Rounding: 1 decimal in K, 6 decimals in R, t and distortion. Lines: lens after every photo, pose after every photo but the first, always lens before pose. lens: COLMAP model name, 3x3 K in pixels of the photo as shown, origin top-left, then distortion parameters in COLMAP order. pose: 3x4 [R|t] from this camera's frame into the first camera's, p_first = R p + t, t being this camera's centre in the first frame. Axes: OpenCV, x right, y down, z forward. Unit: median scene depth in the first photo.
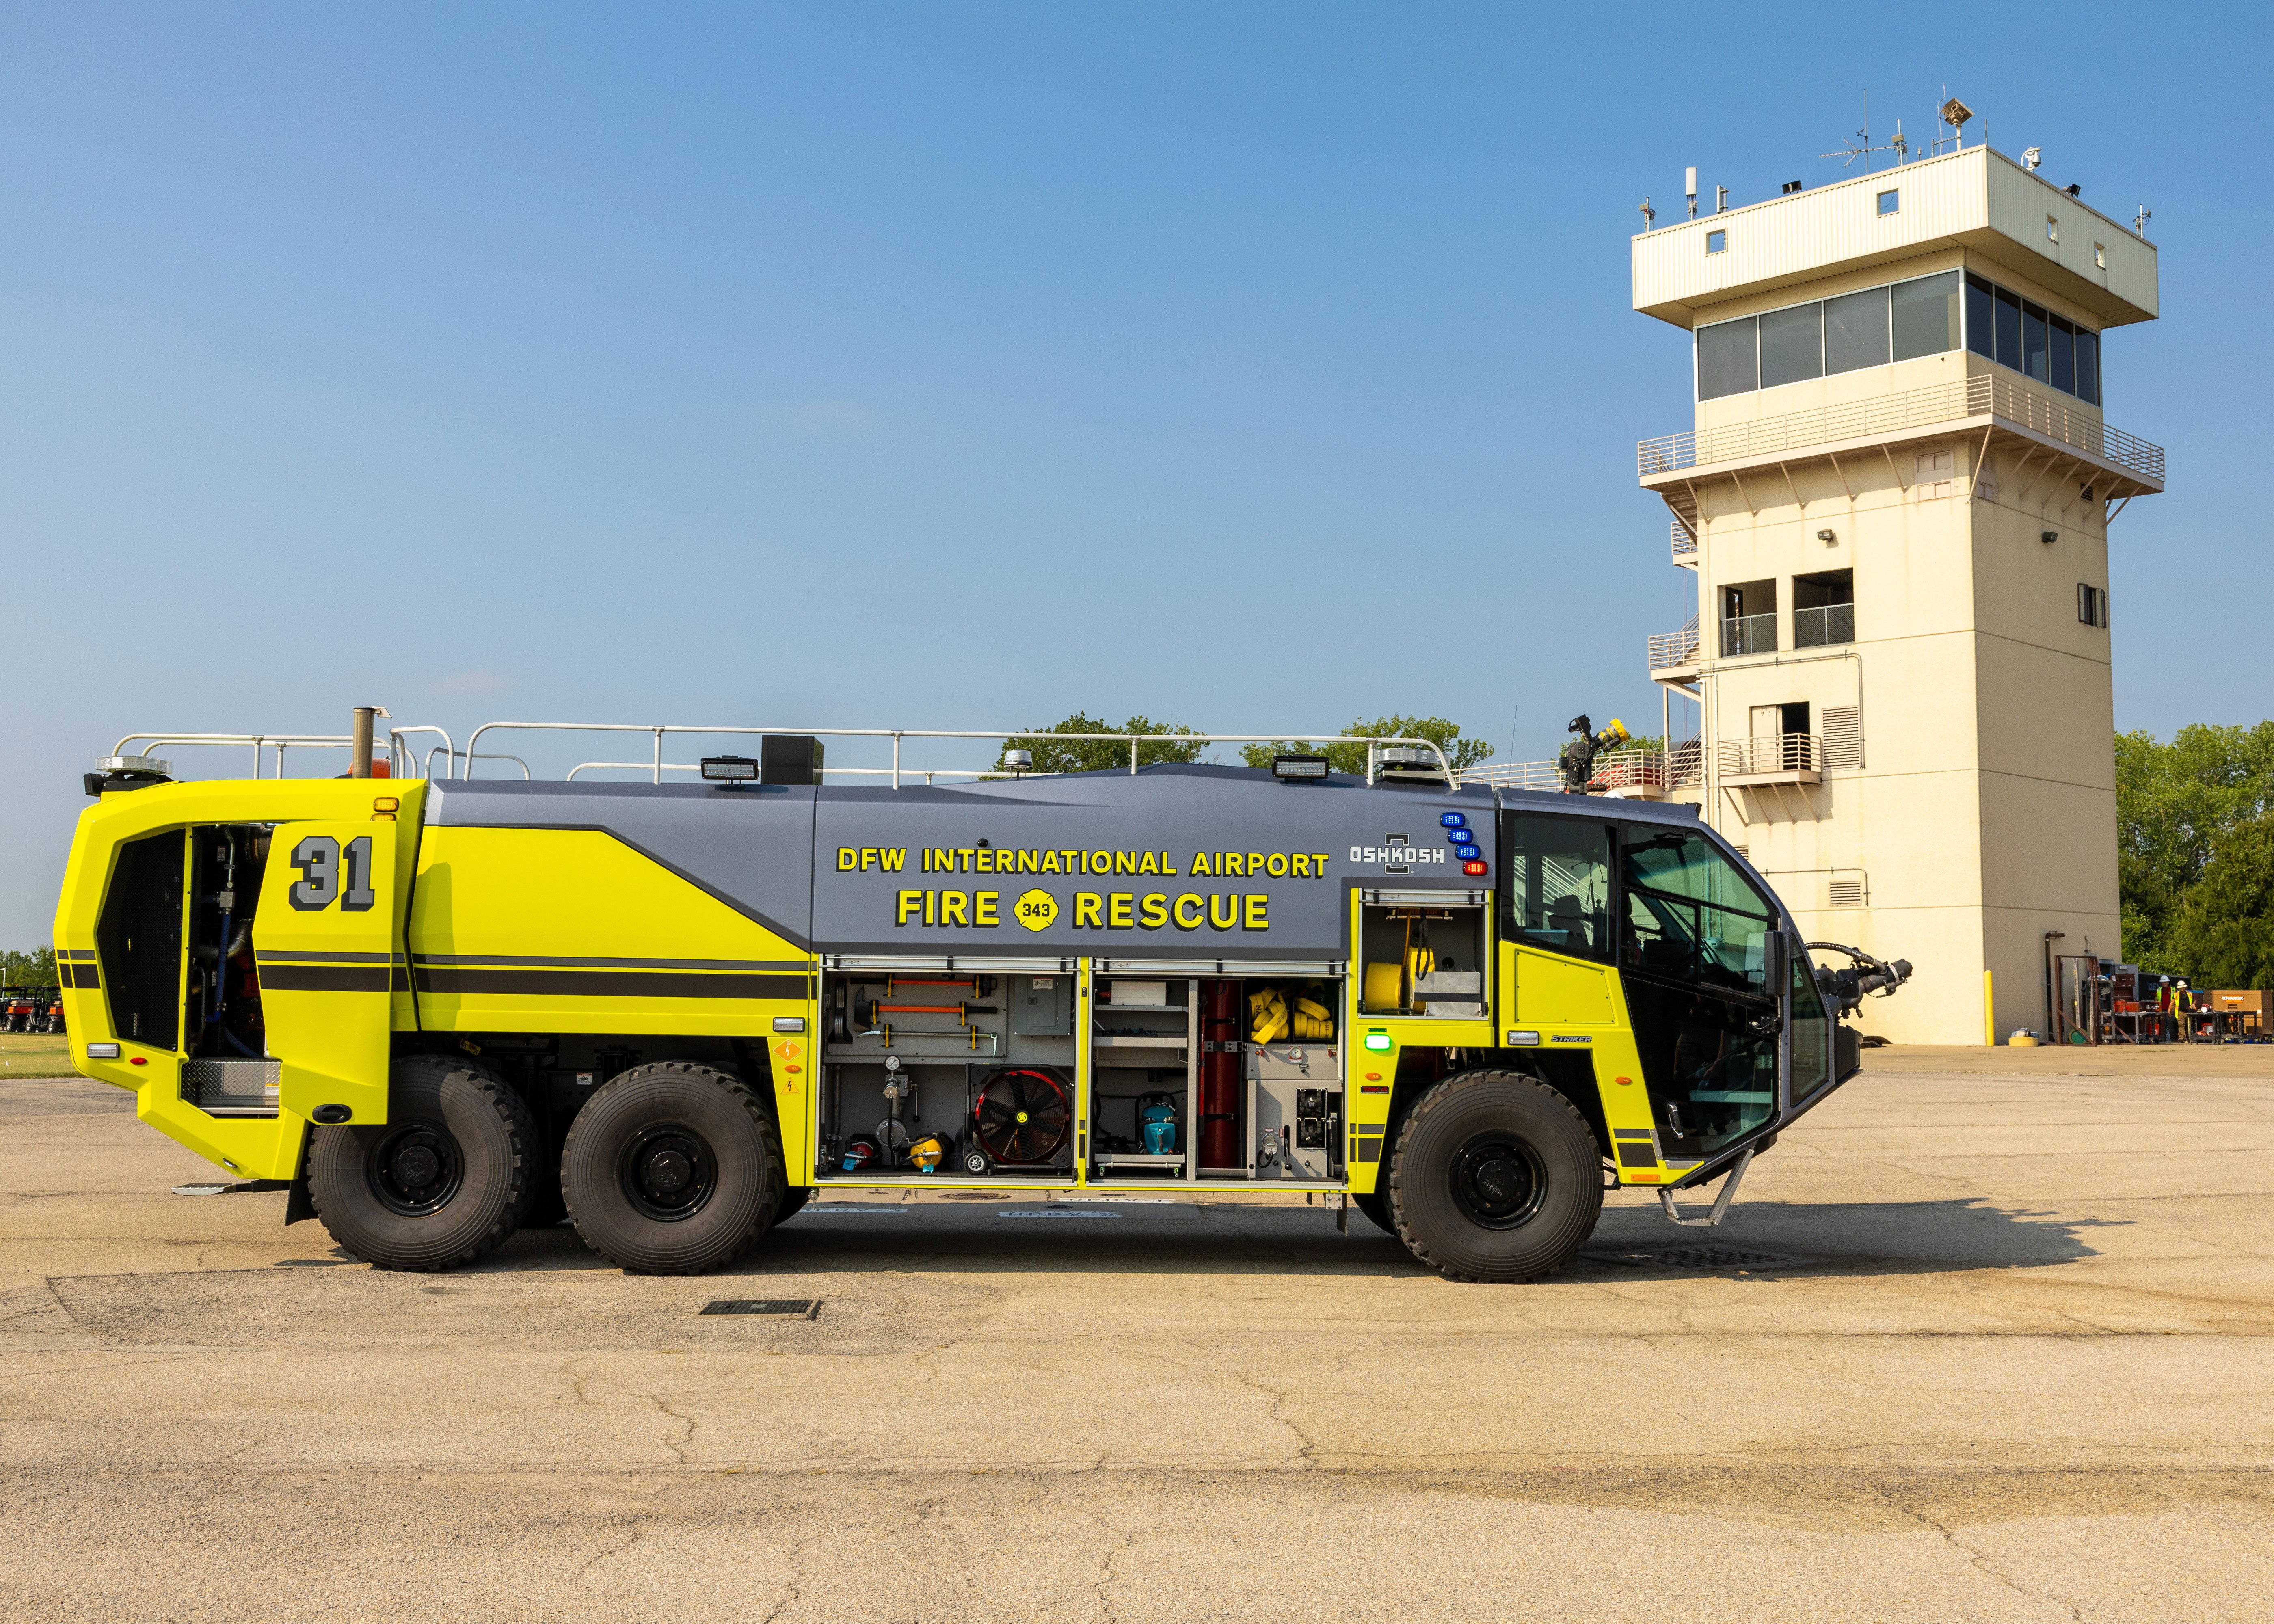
lens RADIAL K [[2761.1, 0, 1137.0], [0, 2761.1, 812.0], [0, 0, 1]] dist [0.076737, 0.016818]
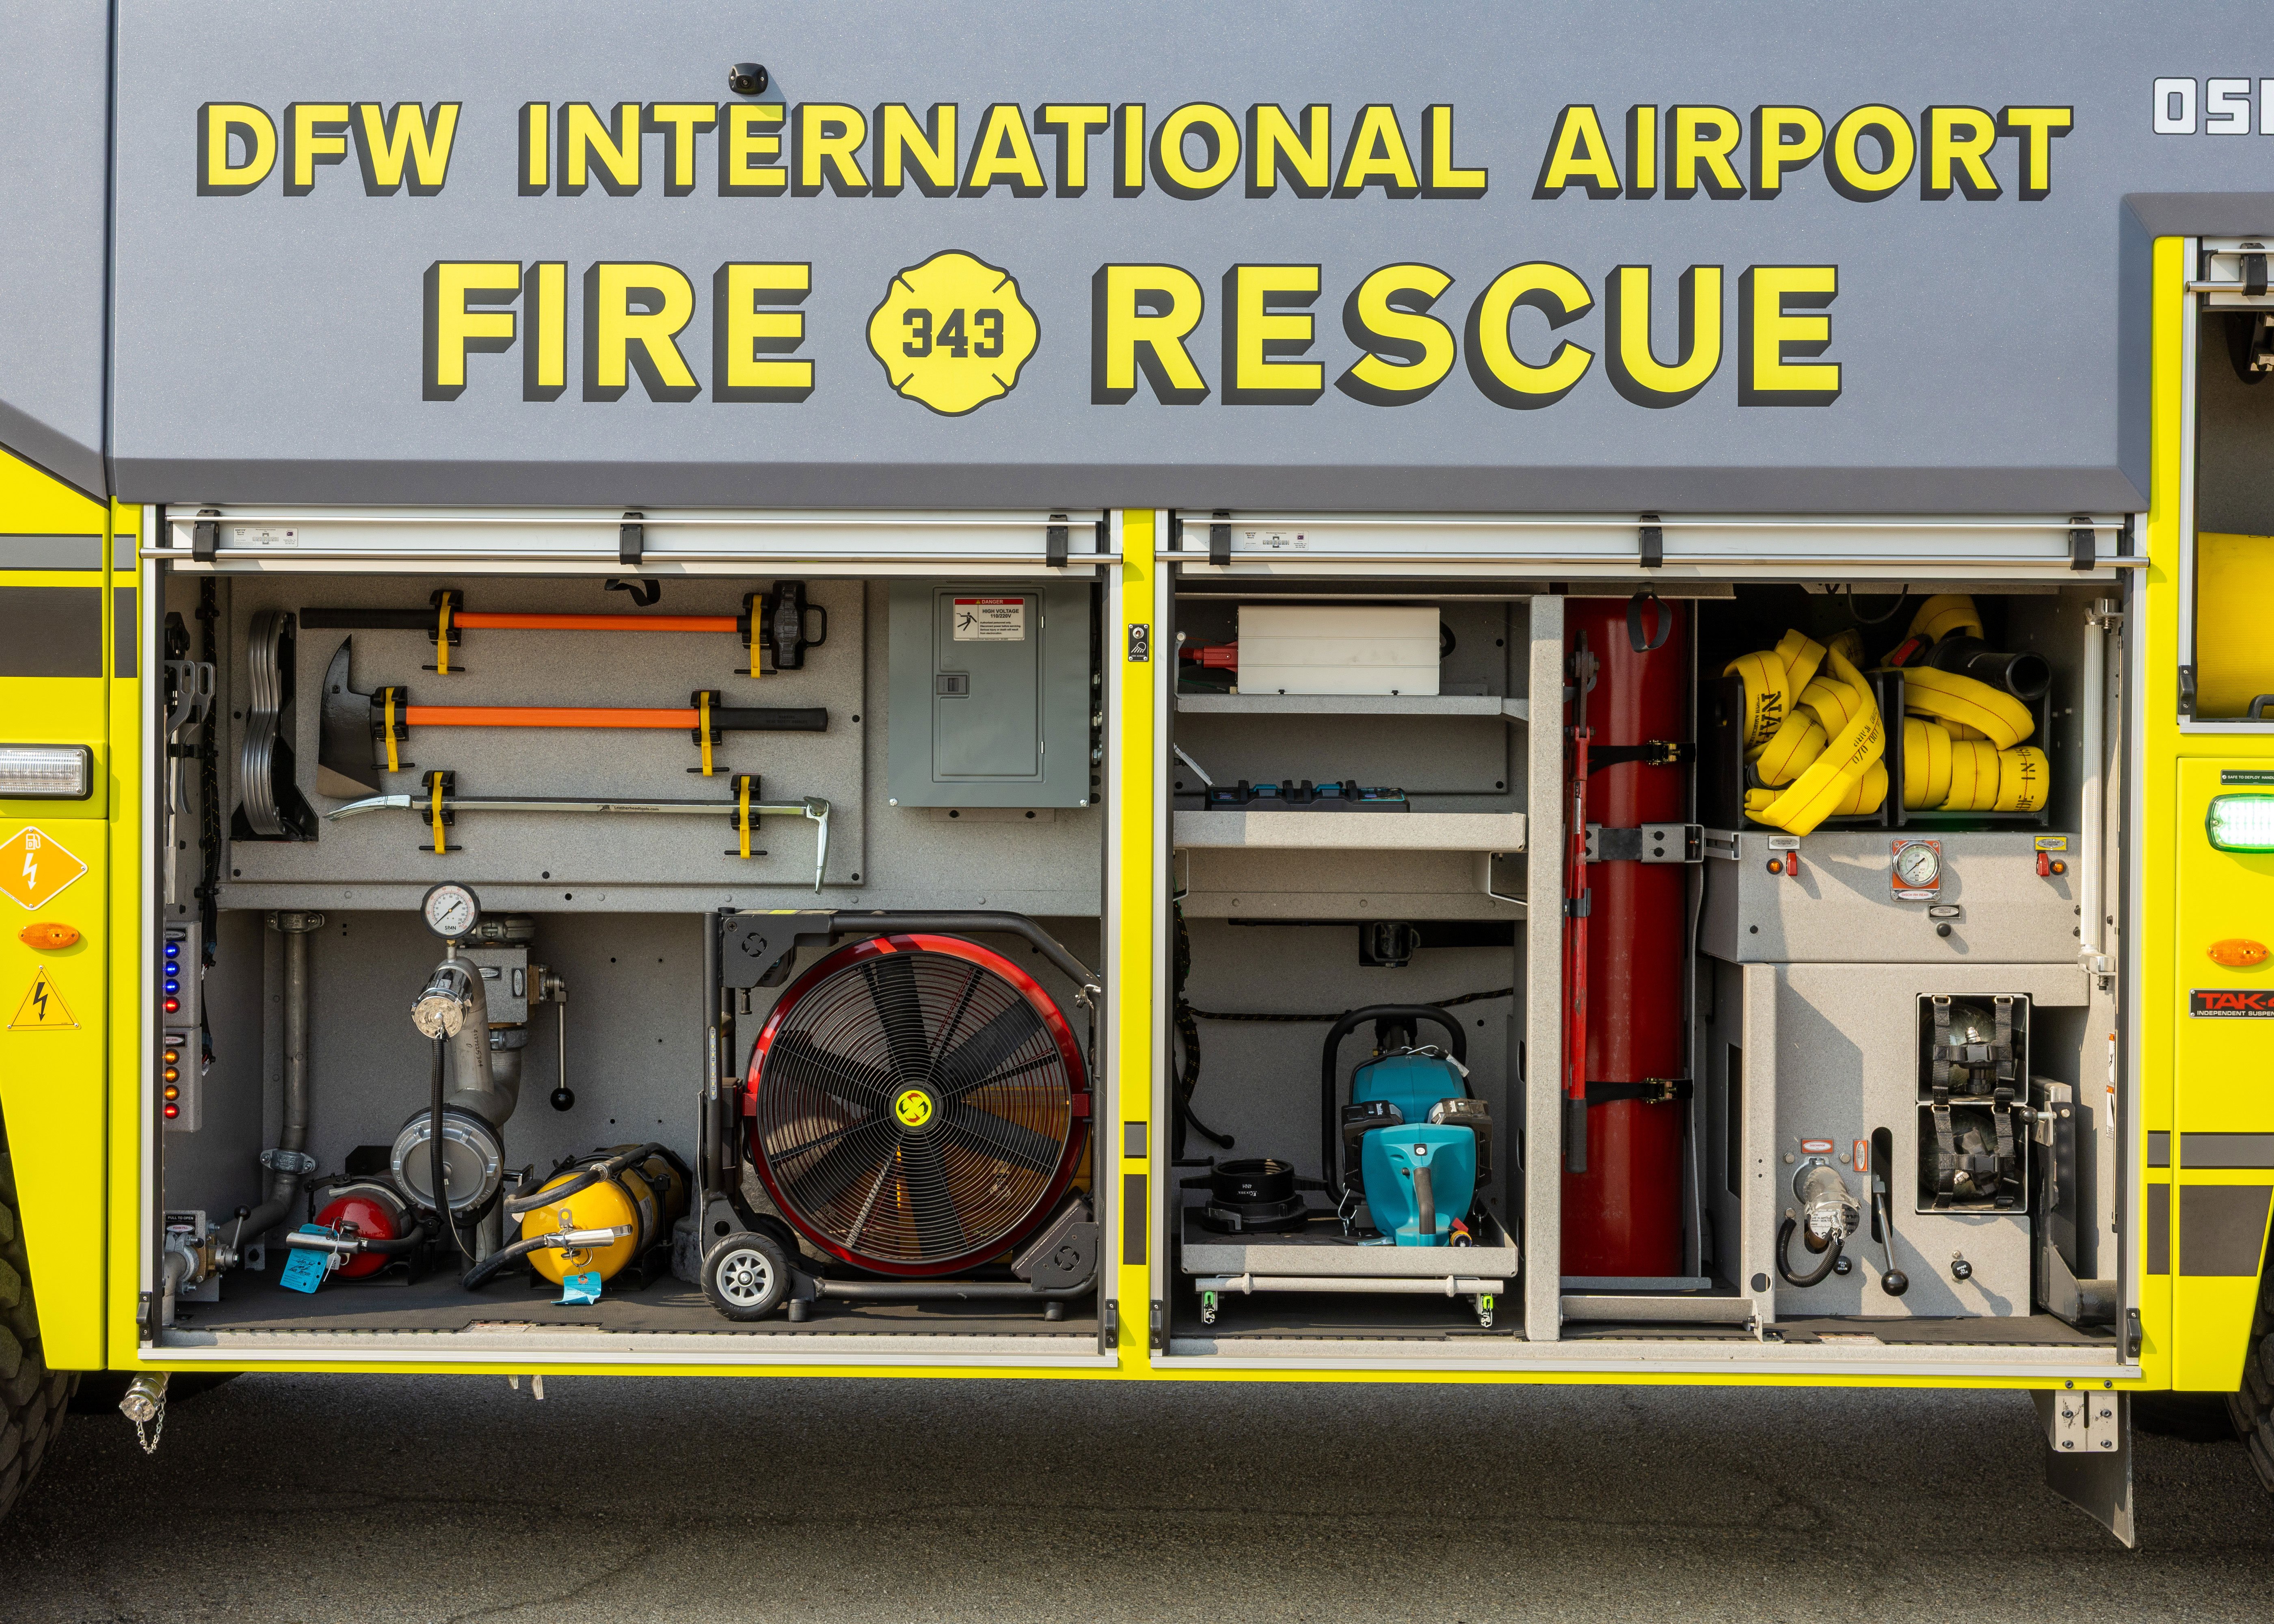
lens RADIAL K [[2788.6, 0, 1132.2], [0, 2788.6, 875.5], [0, 0, 1]] dist [0.088388, -0.031937]
pose [[0.999662, -0.005872, -0.025325, -0.012937], [0.008368, 0.994990, 0.099620, 0.060405], [0.024613, -0.099798, 0.994703, 0.727839]]
